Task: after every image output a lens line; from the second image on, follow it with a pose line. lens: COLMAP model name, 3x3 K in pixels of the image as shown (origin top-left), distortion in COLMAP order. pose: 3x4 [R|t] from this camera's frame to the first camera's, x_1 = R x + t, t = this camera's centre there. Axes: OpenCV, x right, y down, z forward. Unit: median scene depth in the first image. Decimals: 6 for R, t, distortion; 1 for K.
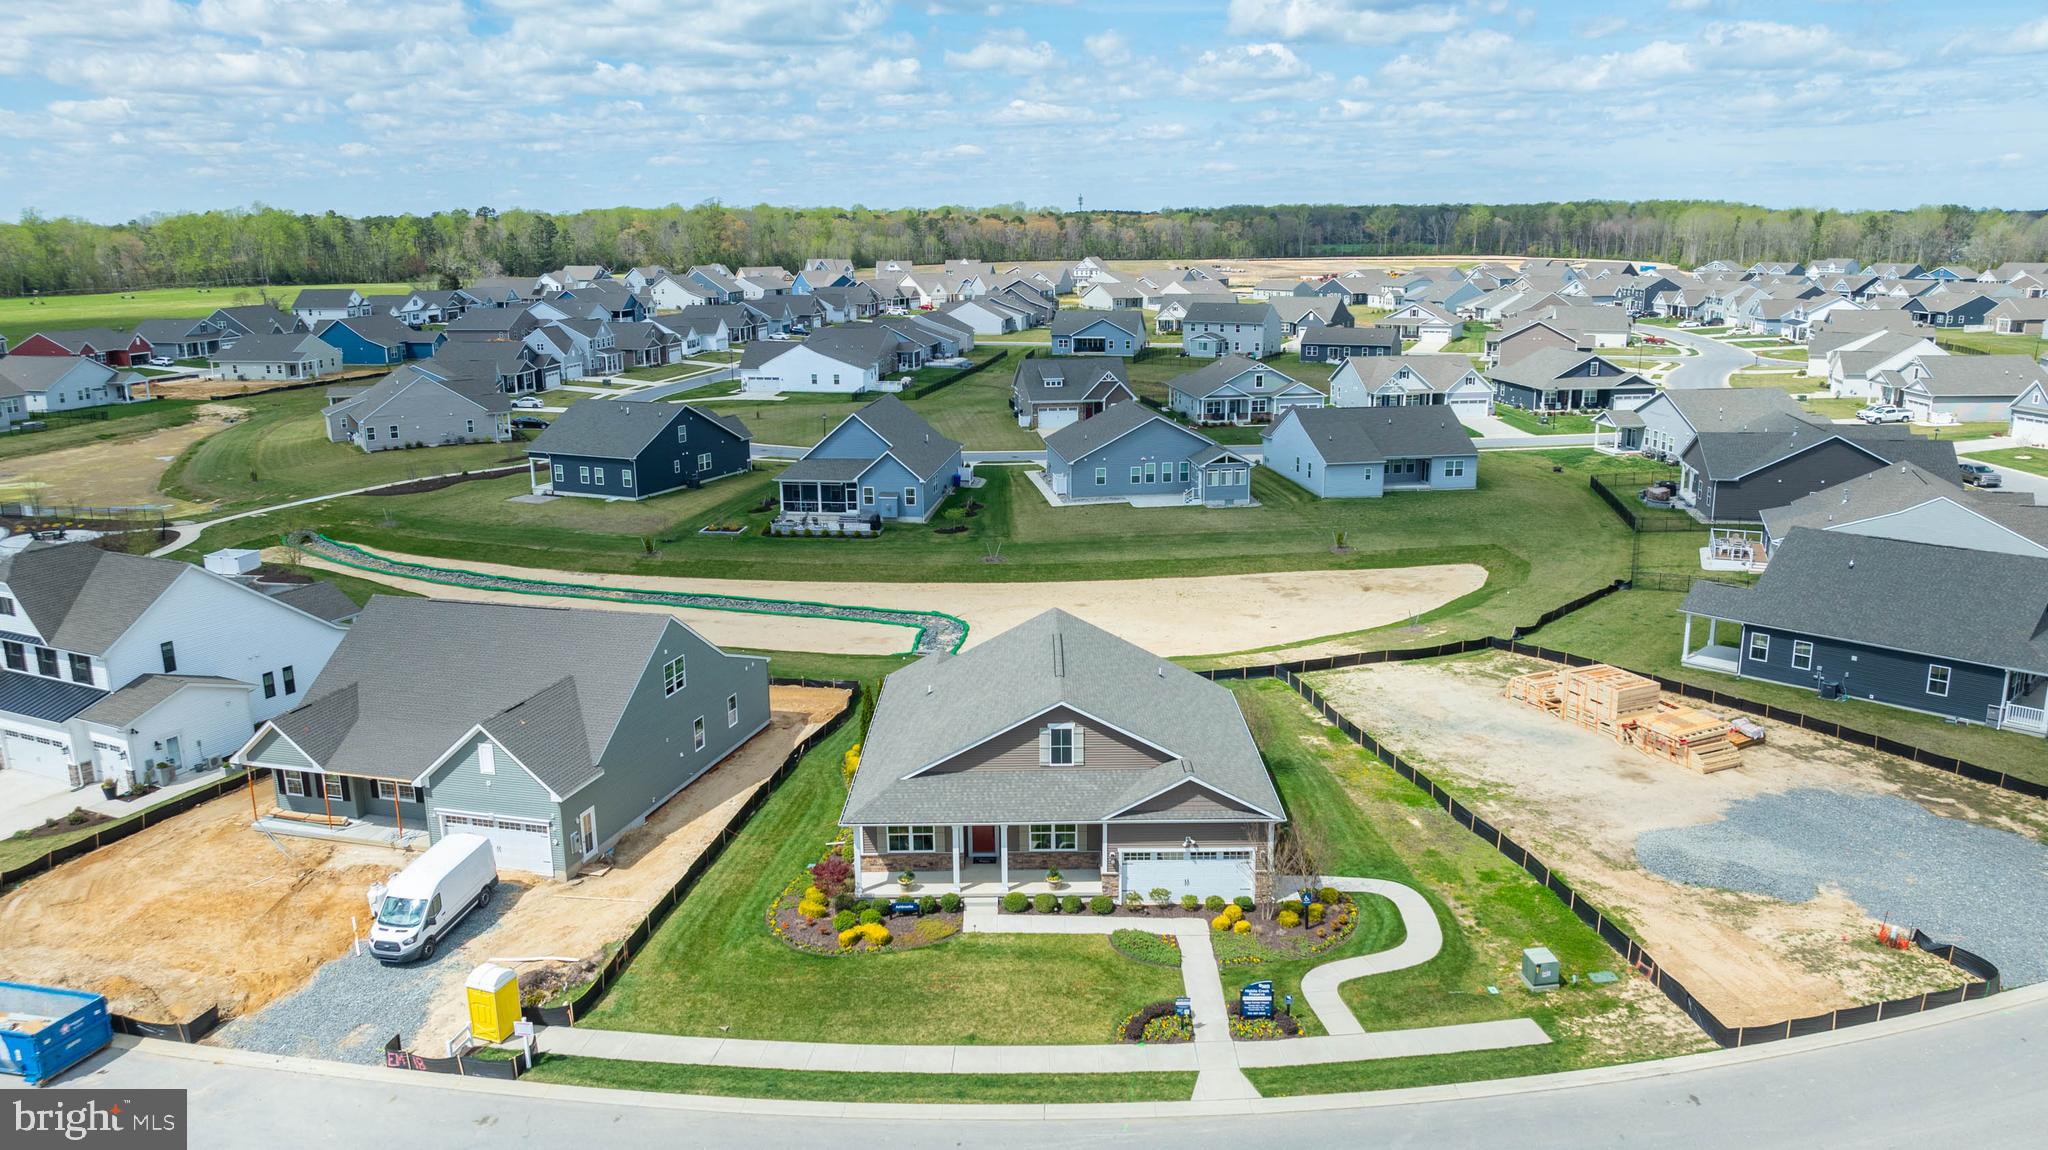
lens RADIAL K [[1457.7, 0, 1035.3], [0, 1457.7, 575.9], [0, 0, 1]] dist [-0.019497, 0.000888]
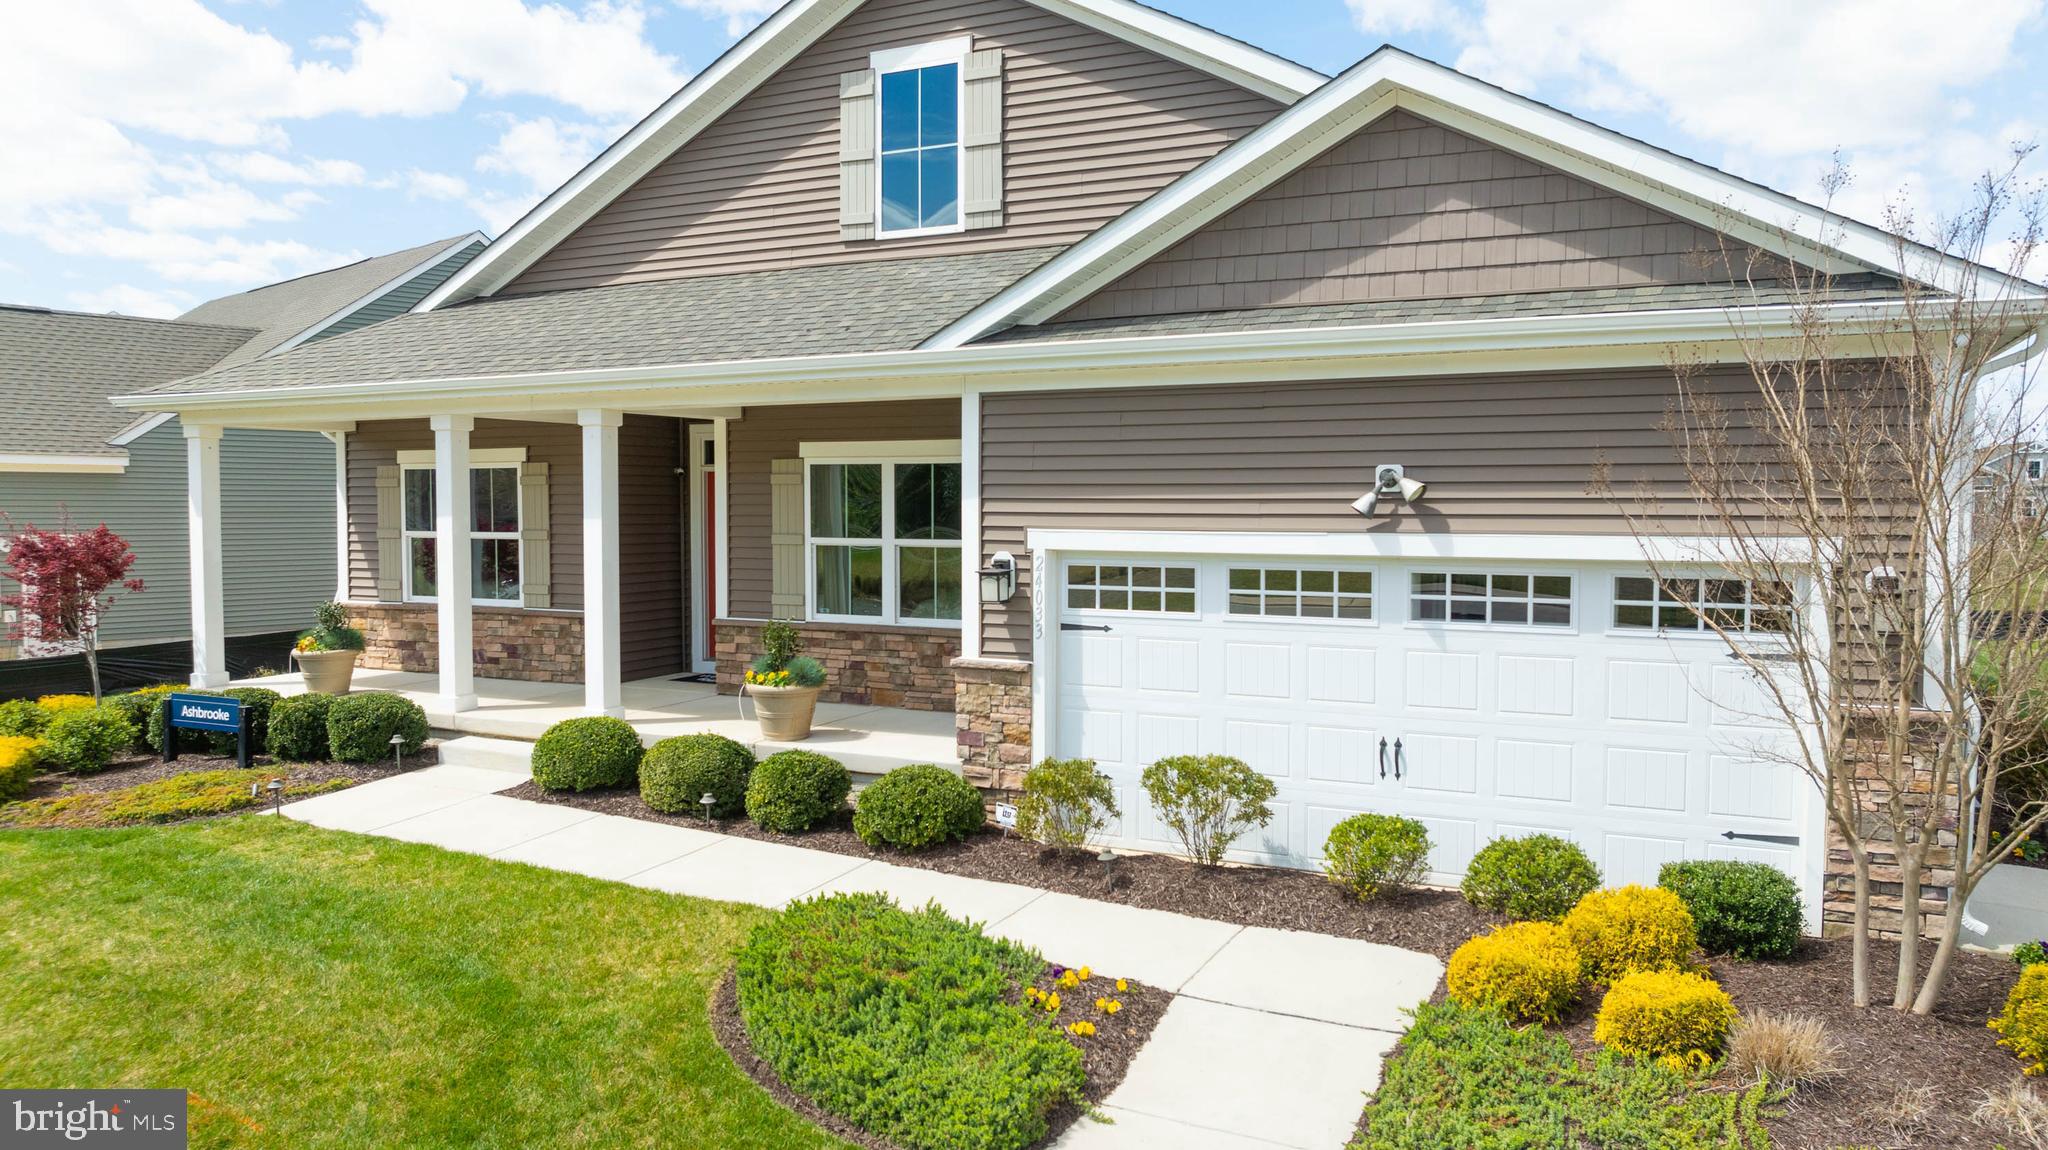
lens RADIAL K [[1457.7, 0, 1035.3], [0, 1457.7, 575.9], [0, 0, 1]] dist [-0.019497, 0.000888]
pose [[0.891624, 0.033740, -0.451517, 0.055558], [-0.115637, 0.981117, -0.155038, 0.085344], [0.437760, 0.190448, 0.878690, 0.317679]]
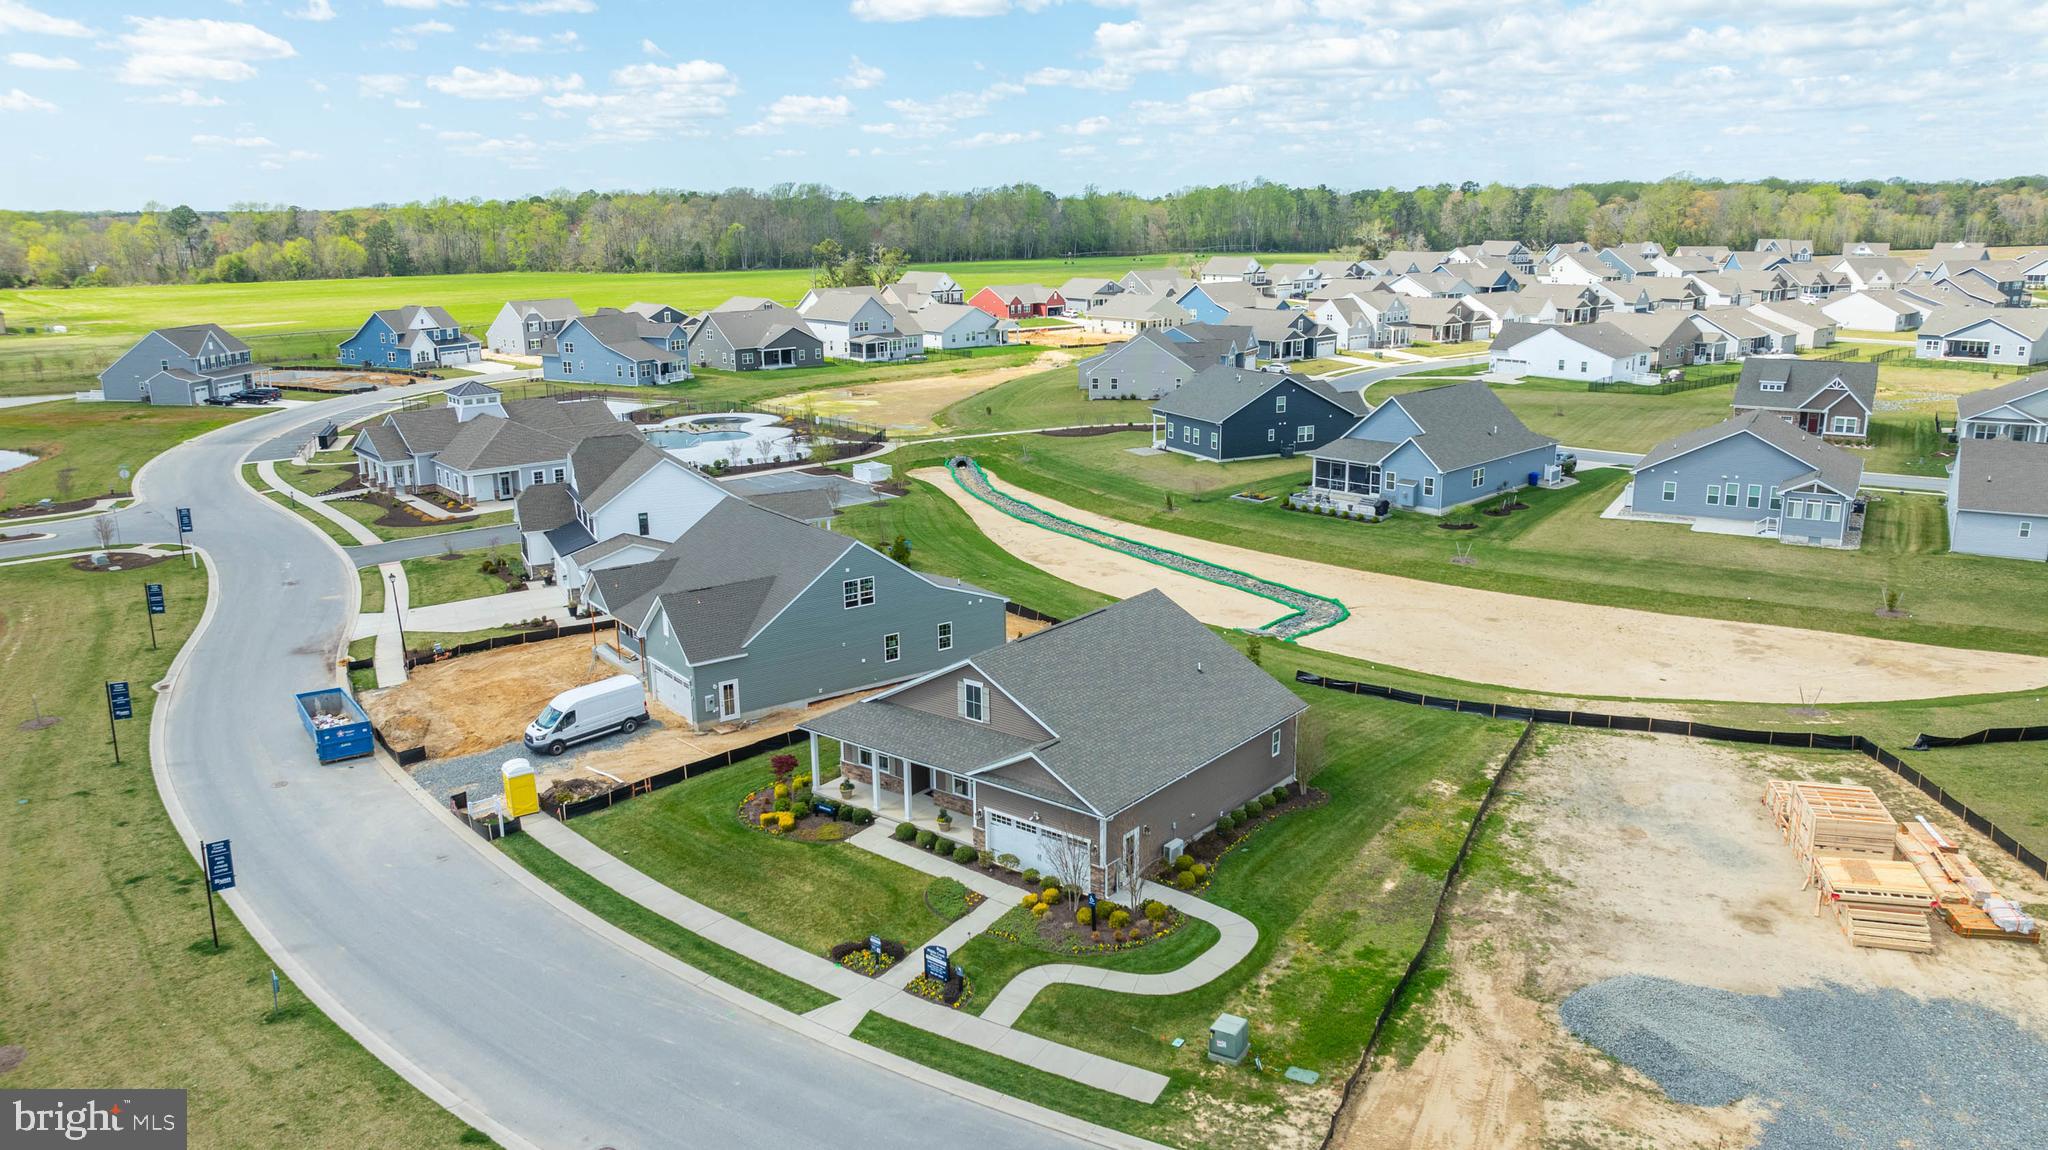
lens RADIAL K [[1450.8, 0, 1035.5], [0, 1450.8, 614.4], [0, 0, 1]] dist [-0.019772, 0.001299]
pose [[0.783329, 0.169042, -0.598181, 0.261839], [-0.143103, 0.985506, 0.091102, -0.018790], [0.604911, 0.014239, 0.796166, 0.073169]]
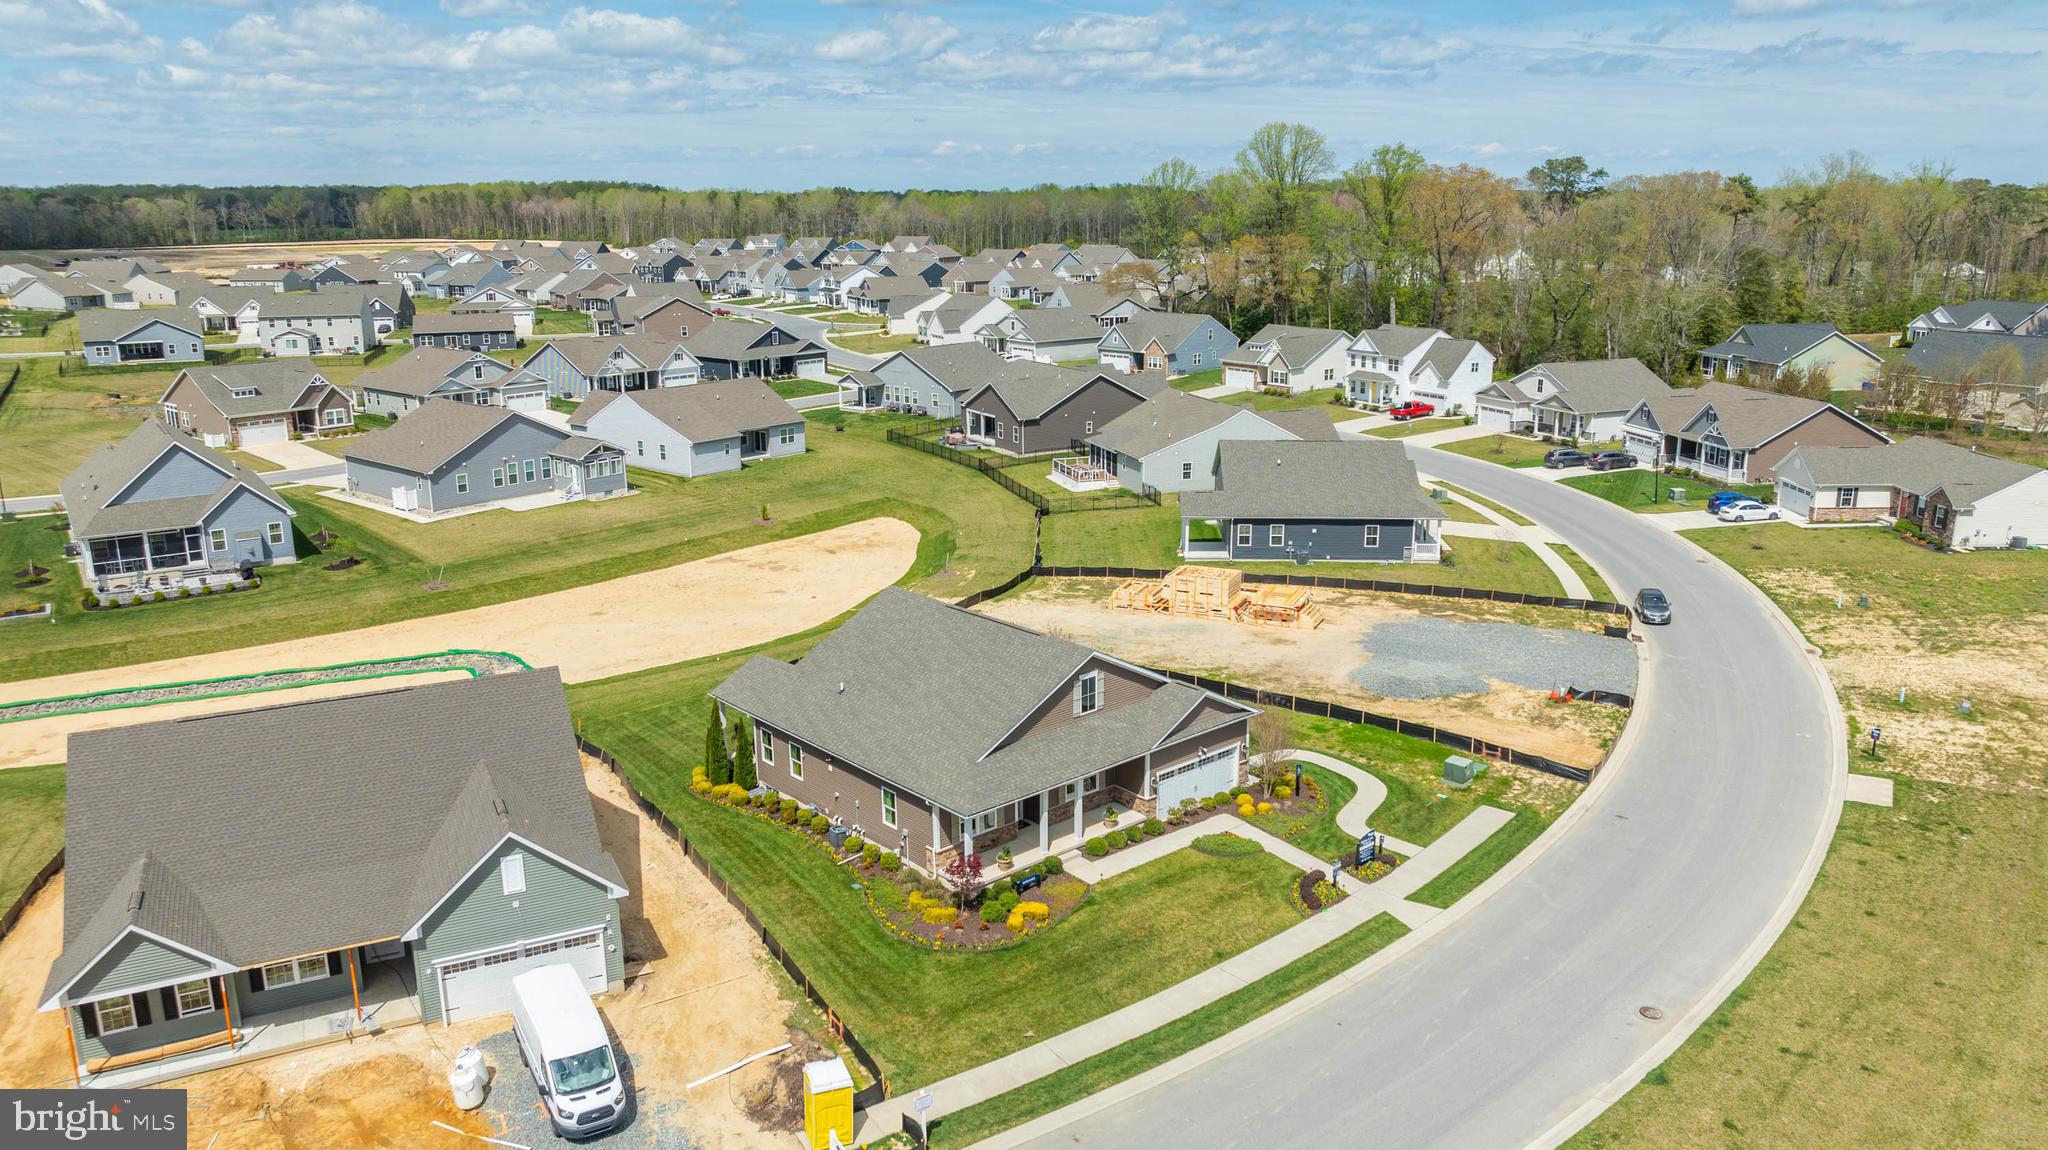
lens RADIAL K [[1450.8, 0, 1035.5], [0, 1450.8, 614.4], [0, 0, 1]] dist [-0.019772, 0.001299]
pose [[0.746648, -0.179304, 0.640599, -0.261408], [0.154953, 0.983378, 0.094644, -0.017564], [-0.646921, 0.028597, 0.762021, 0.087675]]
